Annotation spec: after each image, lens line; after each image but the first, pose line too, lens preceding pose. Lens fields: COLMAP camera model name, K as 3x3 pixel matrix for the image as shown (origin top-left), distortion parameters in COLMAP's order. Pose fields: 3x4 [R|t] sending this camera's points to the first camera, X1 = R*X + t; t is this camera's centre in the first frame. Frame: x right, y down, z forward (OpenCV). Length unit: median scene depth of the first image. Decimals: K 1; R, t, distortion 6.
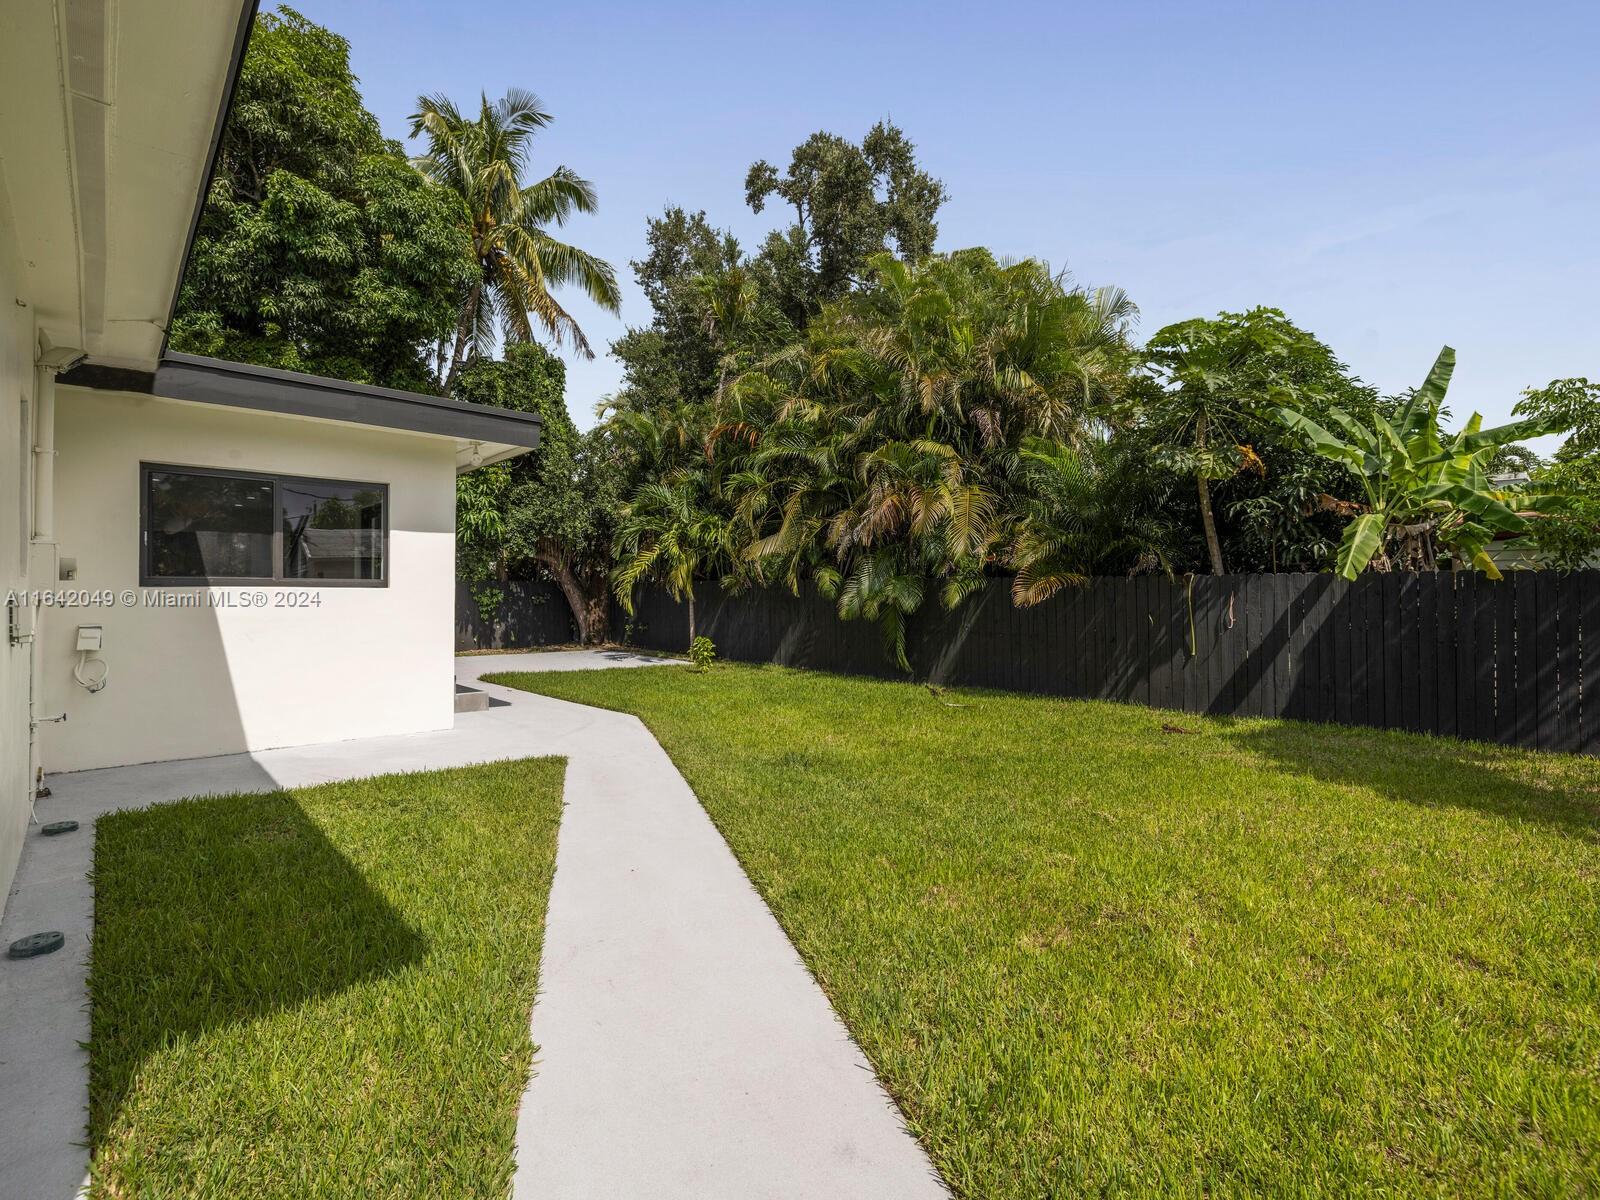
lens RADIAL K [[750.4, 0, 778.6], [0, 750.4, 591.2], [0, 0, 1]] dist [0.001066, -0.000009]
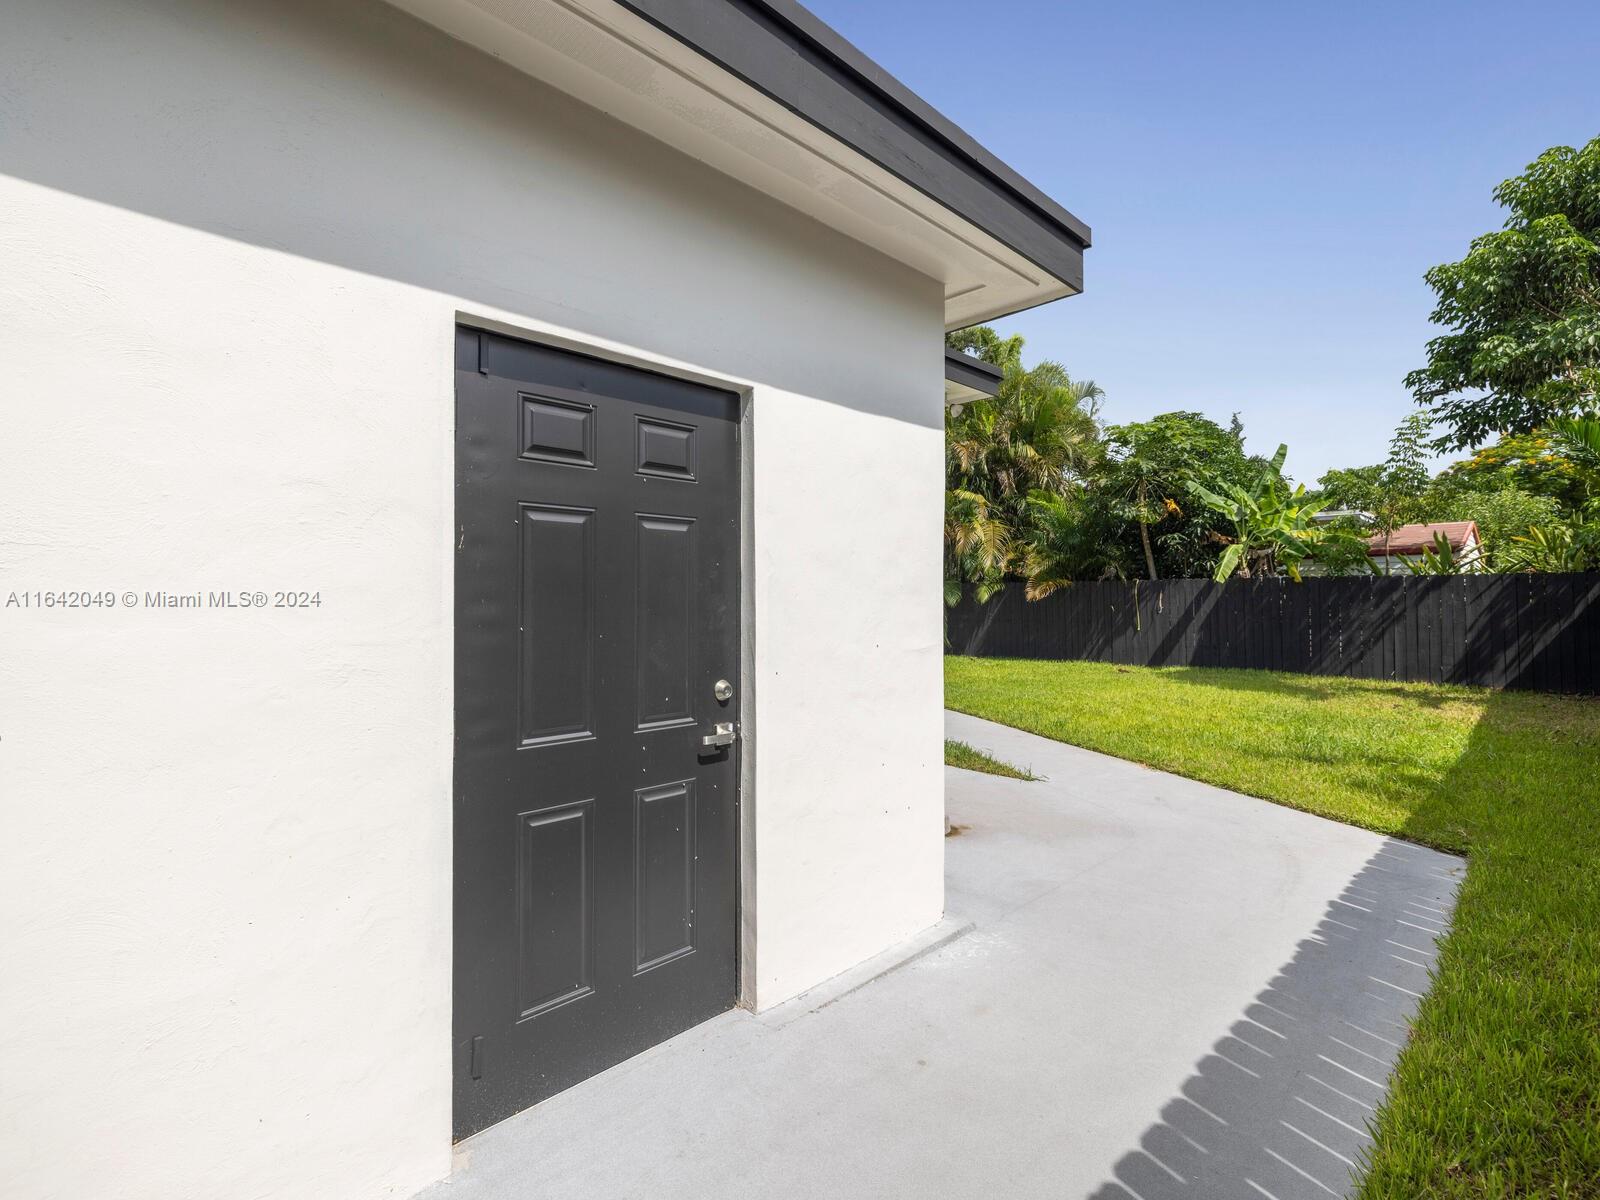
lens RADIAL K [[750.4, 0, 778.6], [0, 750.4, 591.2], [0, 0, 1]] dist [0.001066, -0.000009]
pose [[0.999682, -0.005878, 0.024520, -0.238689], [0.006068, 0.999952, -0.007714, 0.009133], [-0.024473, 0.007861, 0.999670, -0.546002]]
